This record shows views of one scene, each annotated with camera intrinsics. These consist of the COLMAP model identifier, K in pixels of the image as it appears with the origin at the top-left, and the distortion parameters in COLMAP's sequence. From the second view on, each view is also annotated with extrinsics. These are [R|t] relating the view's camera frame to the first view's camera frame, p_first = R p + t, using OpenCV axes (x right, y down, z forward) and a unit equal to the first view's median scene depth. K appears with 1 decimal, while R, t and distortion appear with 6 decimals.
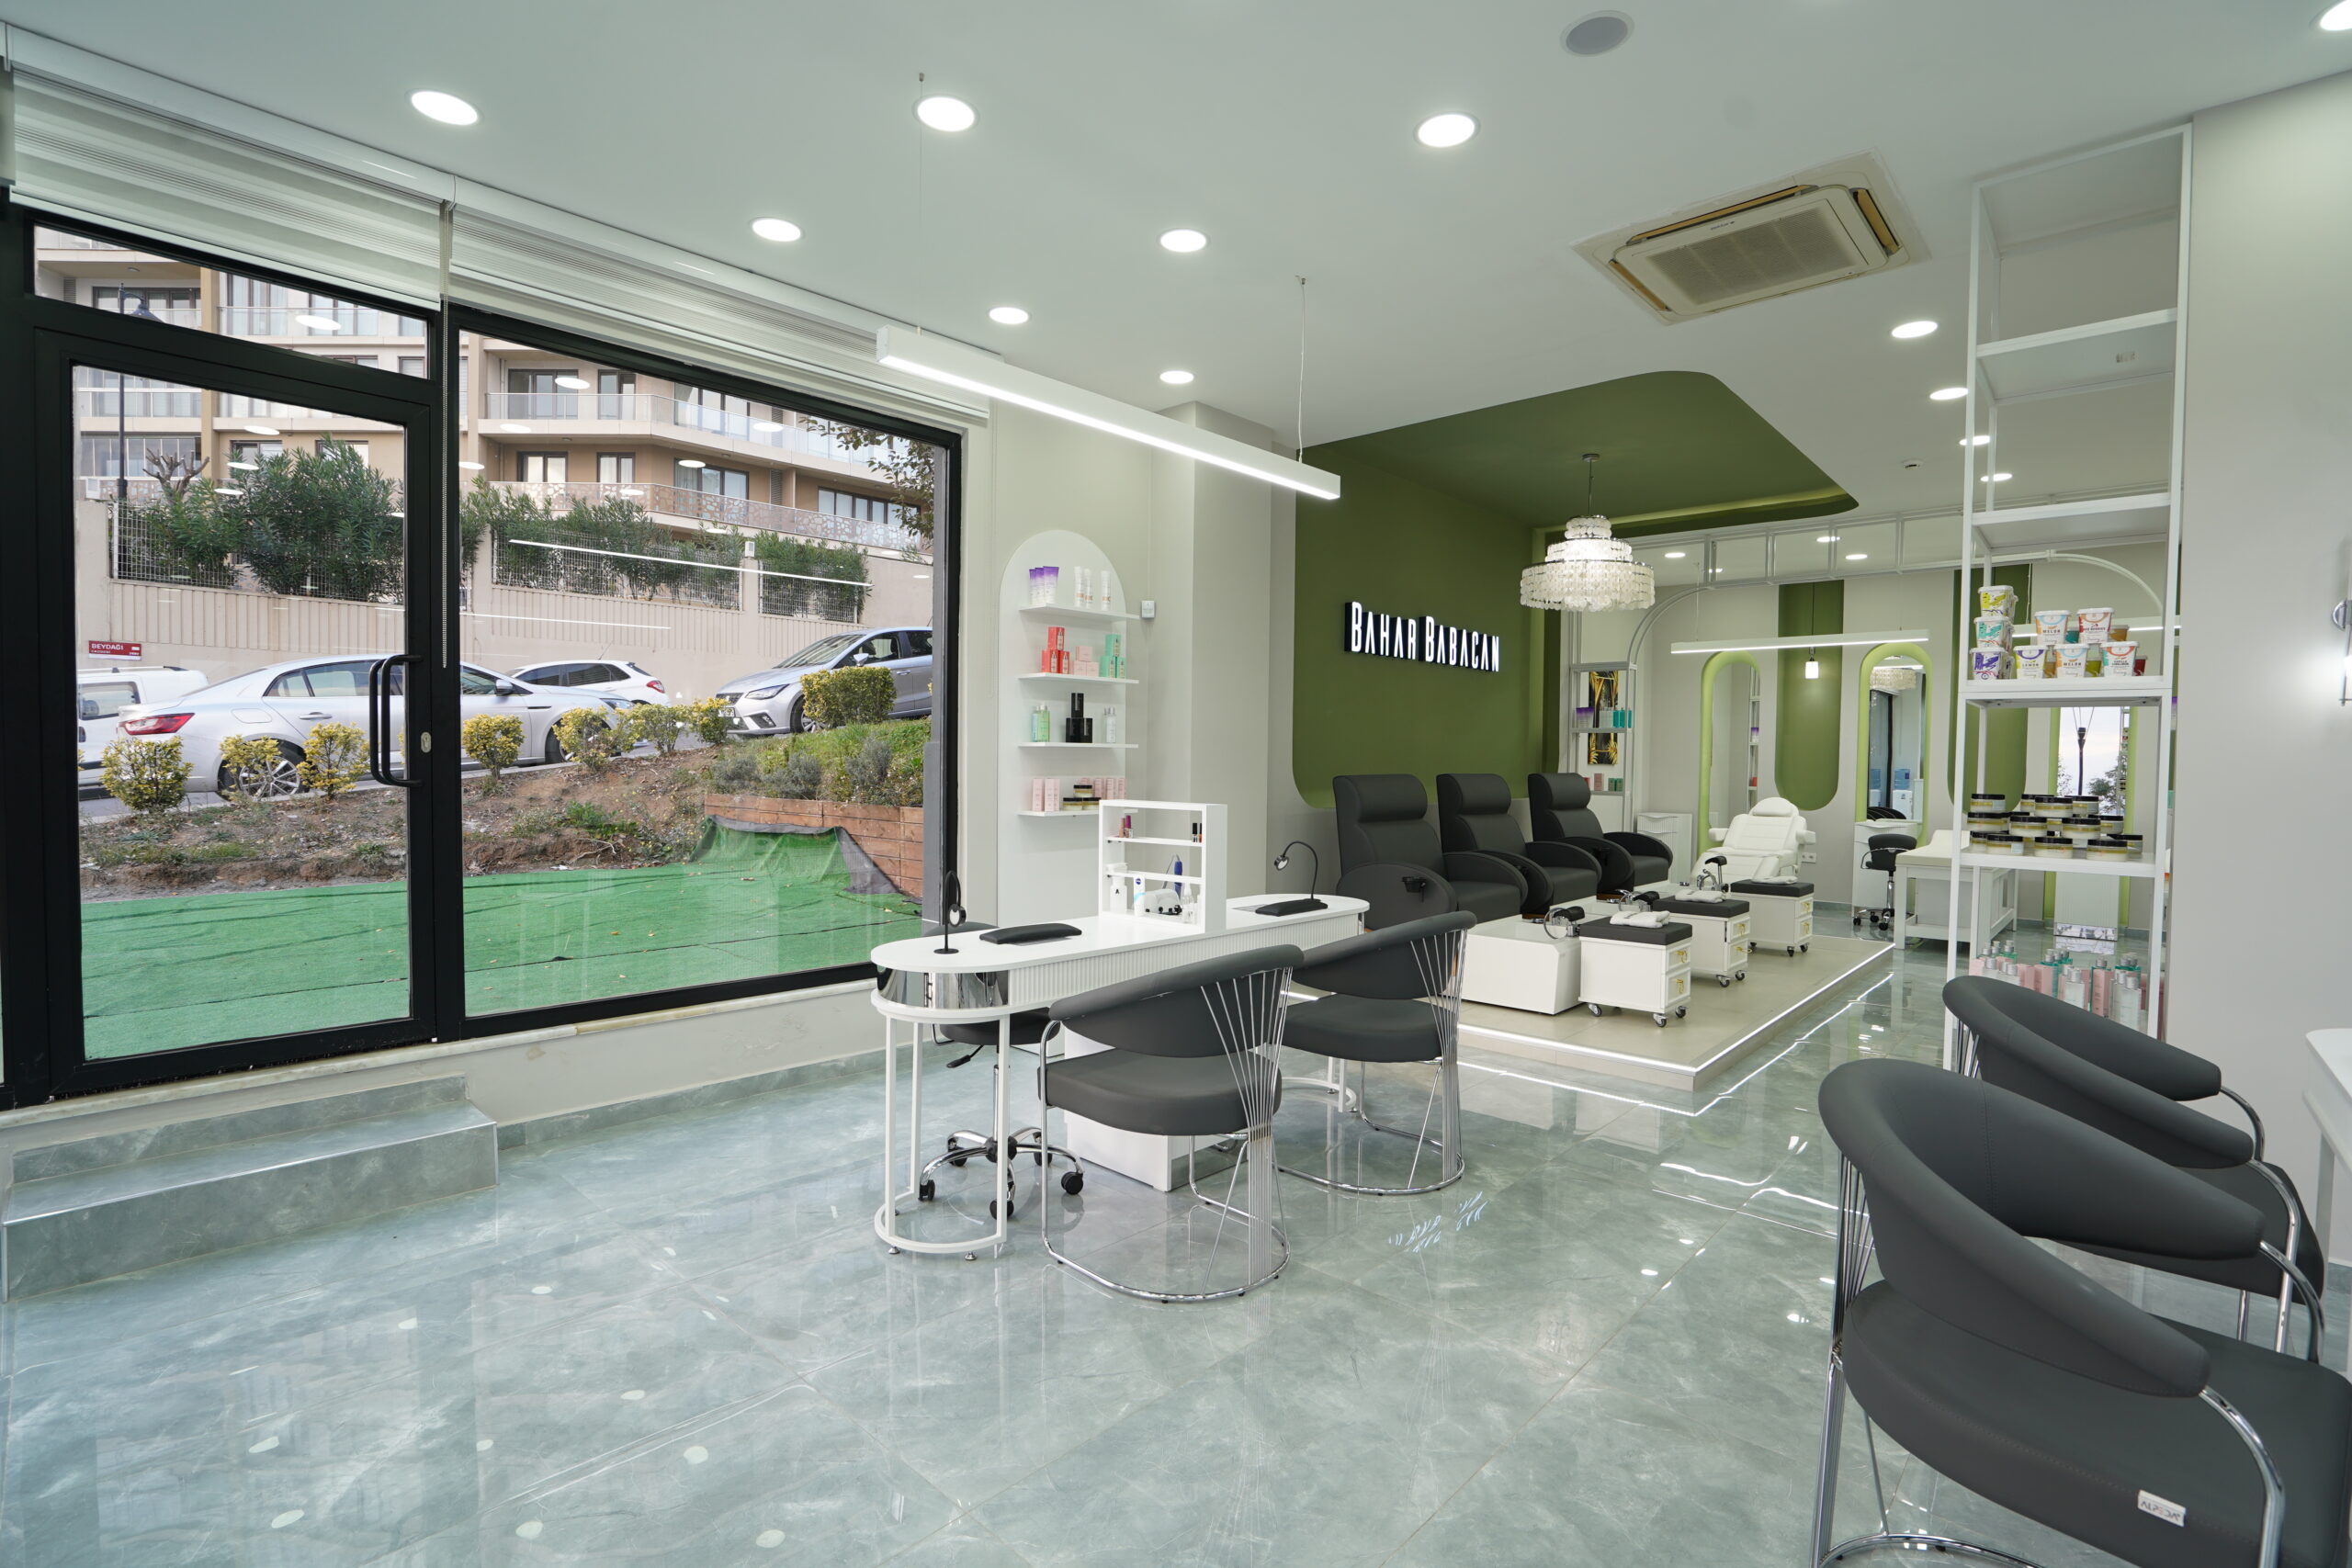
lens RADIAL K [[1081.6, 0, 1175.4], [0, 1081.6, 797.8], [0, 0, 1]] dist [-0.035550, 0.000058]
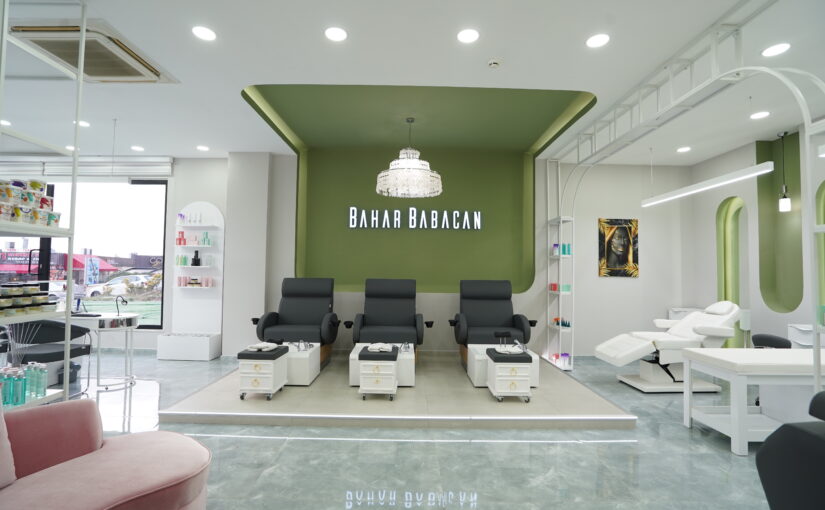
lens RADIAL K [[390.2, 0, 400.3], [0, 390.2, 256.0], [0, 0, 1]] dist [-0.034227, 0.014275]
pose [[0.685592, -0.029399, -0.727392, 0.811414], [-0.031566, 0.997044, -0.070050, -0.013329], [0.727301, 0.070987, 0.682637, 0.455577]]
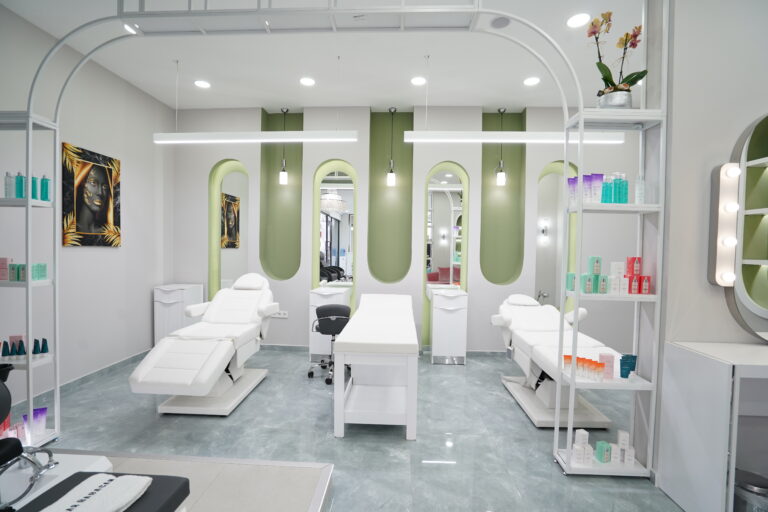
lens RADIAL K [[358.6, 0, 383.6], [0, 358.6, 256.5], [0, 0, 1]] dist [0.000330, 0.000245]
pose [[0.757285, -0.013755, 0.652939, 0.515803], [0.013949, 0.999891, 0.004886, -0.025188], [-0.652935, 0.005407, 0.757395, 0.747075]]
